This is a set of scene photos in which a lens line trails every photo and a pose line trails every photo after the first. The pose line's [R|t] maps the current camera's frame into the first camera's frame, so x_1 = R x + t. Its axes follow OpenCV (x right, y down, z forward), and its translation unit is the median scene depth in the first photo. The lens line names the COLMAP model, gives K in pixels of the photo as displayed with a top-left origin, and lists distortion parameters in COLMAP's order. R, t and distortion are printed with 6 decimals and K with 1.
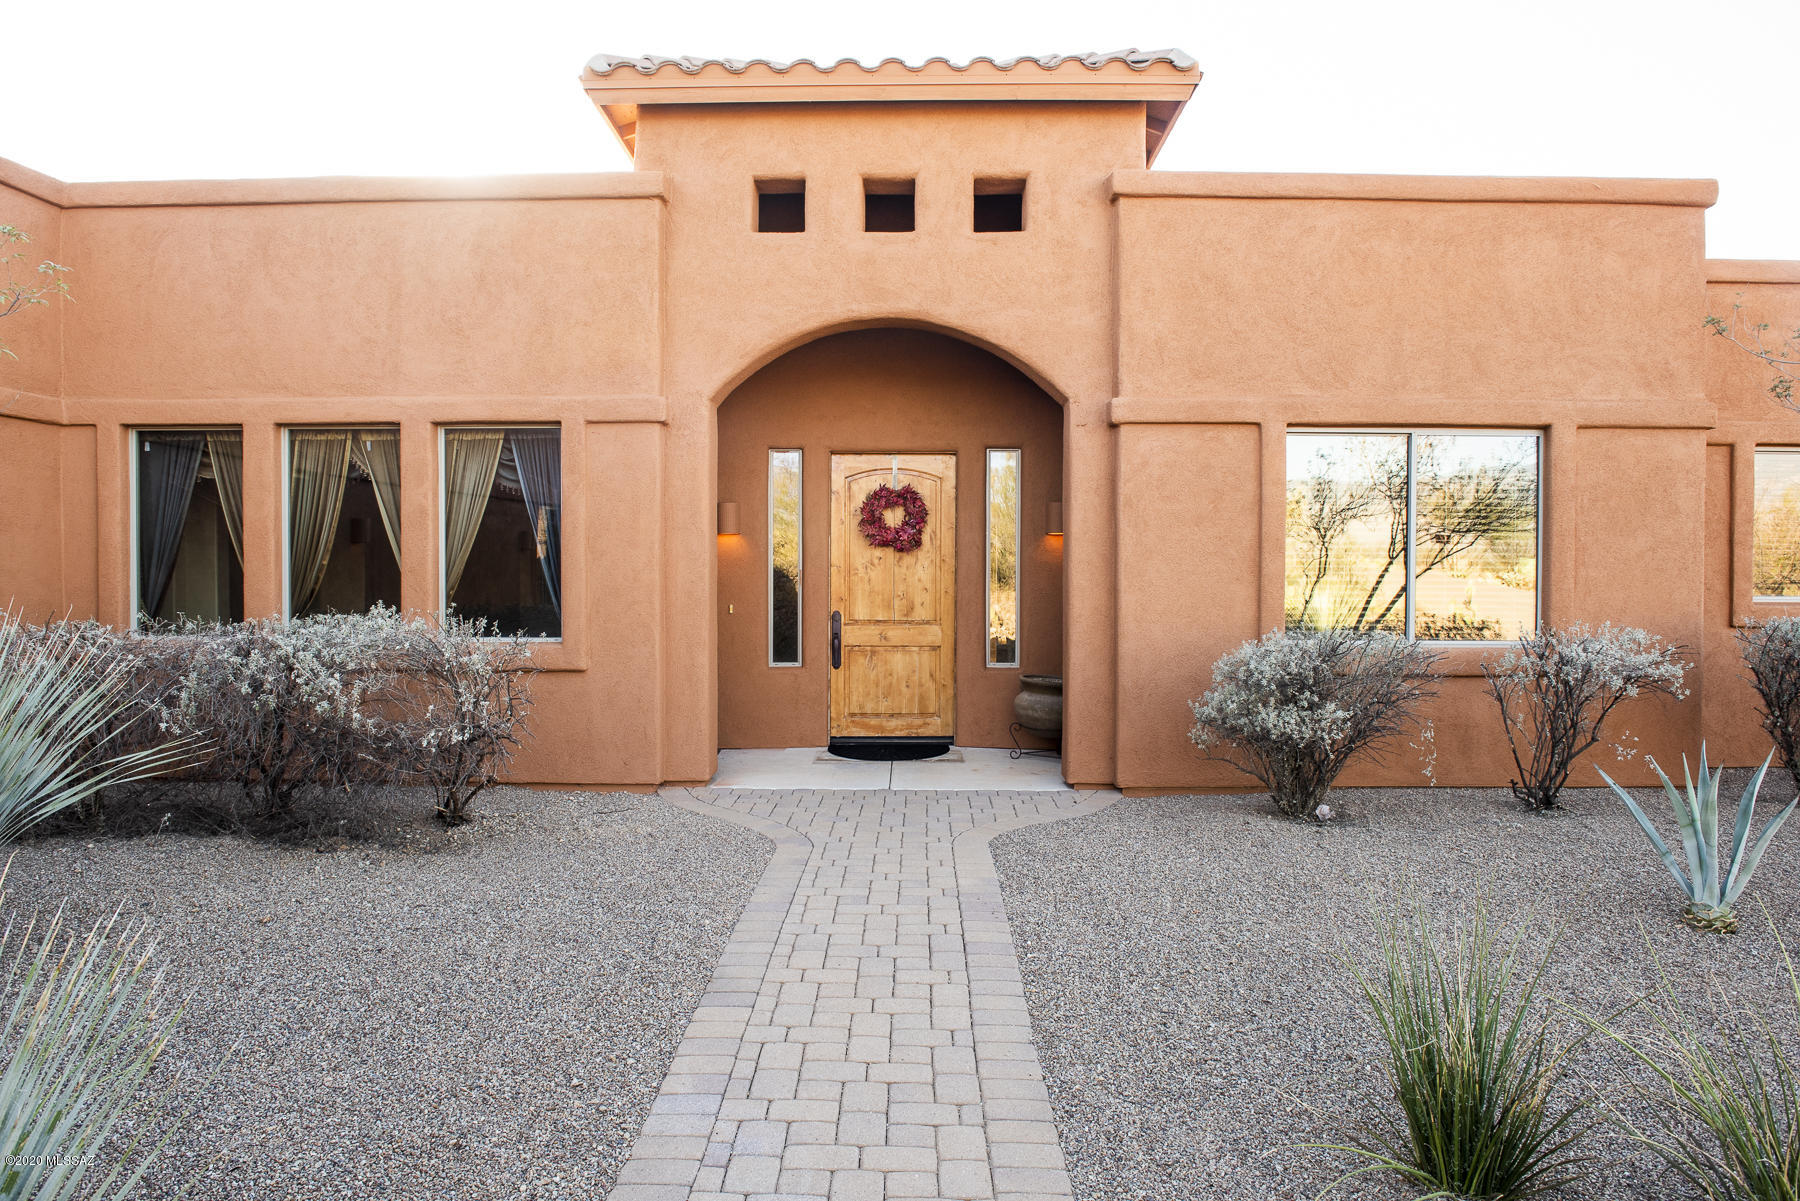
lens RADIAL K [[1242.8, 0, 899.9], [0, 1242.8, 611.0], [0, 0, 1]] dist [-0.048770, -0.001237]
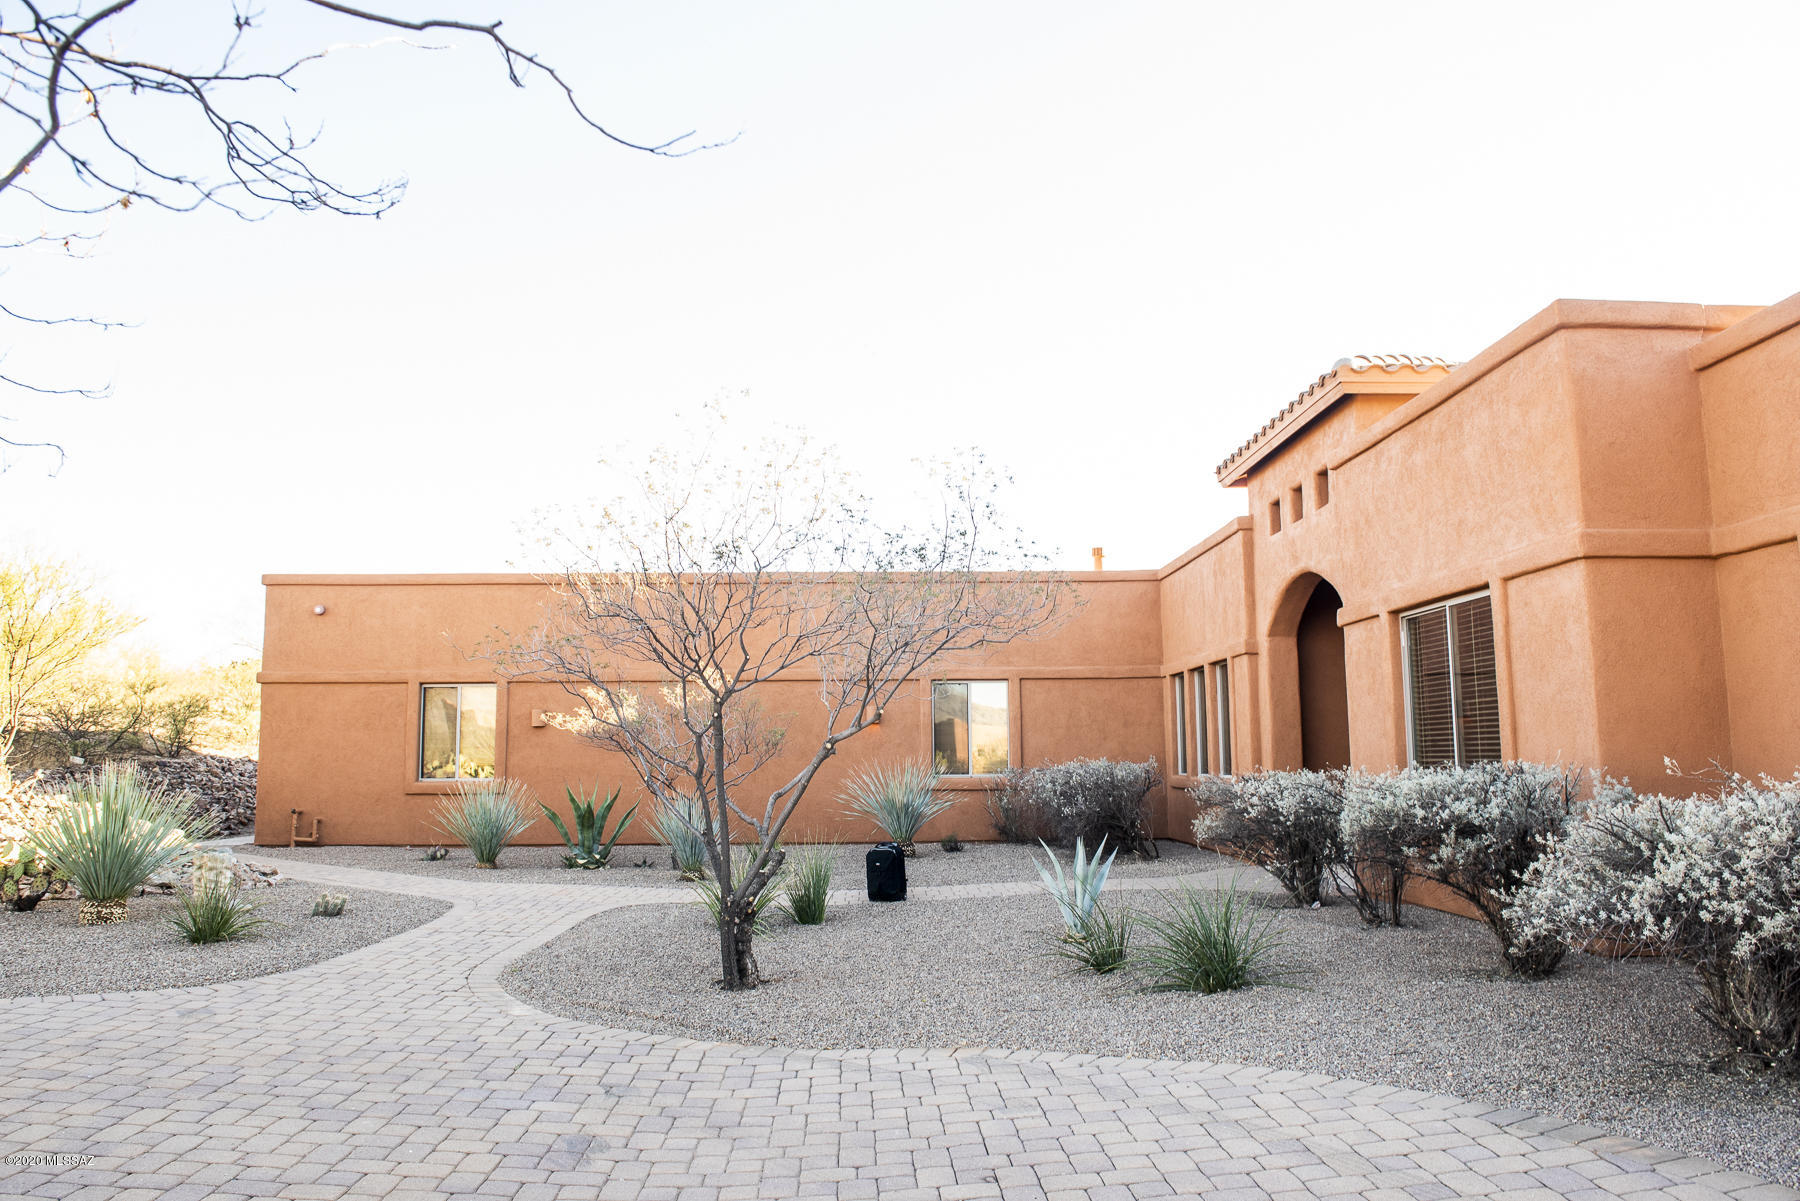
lens RADIAL K [[1242.8, 0, 902.2], [0, 1242.8, 600.6], [0, 0, 1]] dist [-0.048770, -0.001237]
pose [[0.030711, -0.131665, -0.990818, 1.575070], [0.004884, 0.991294, -0.131577, 0.002992], [0.999516, -0.000798, 0.031087, 0.450170]]
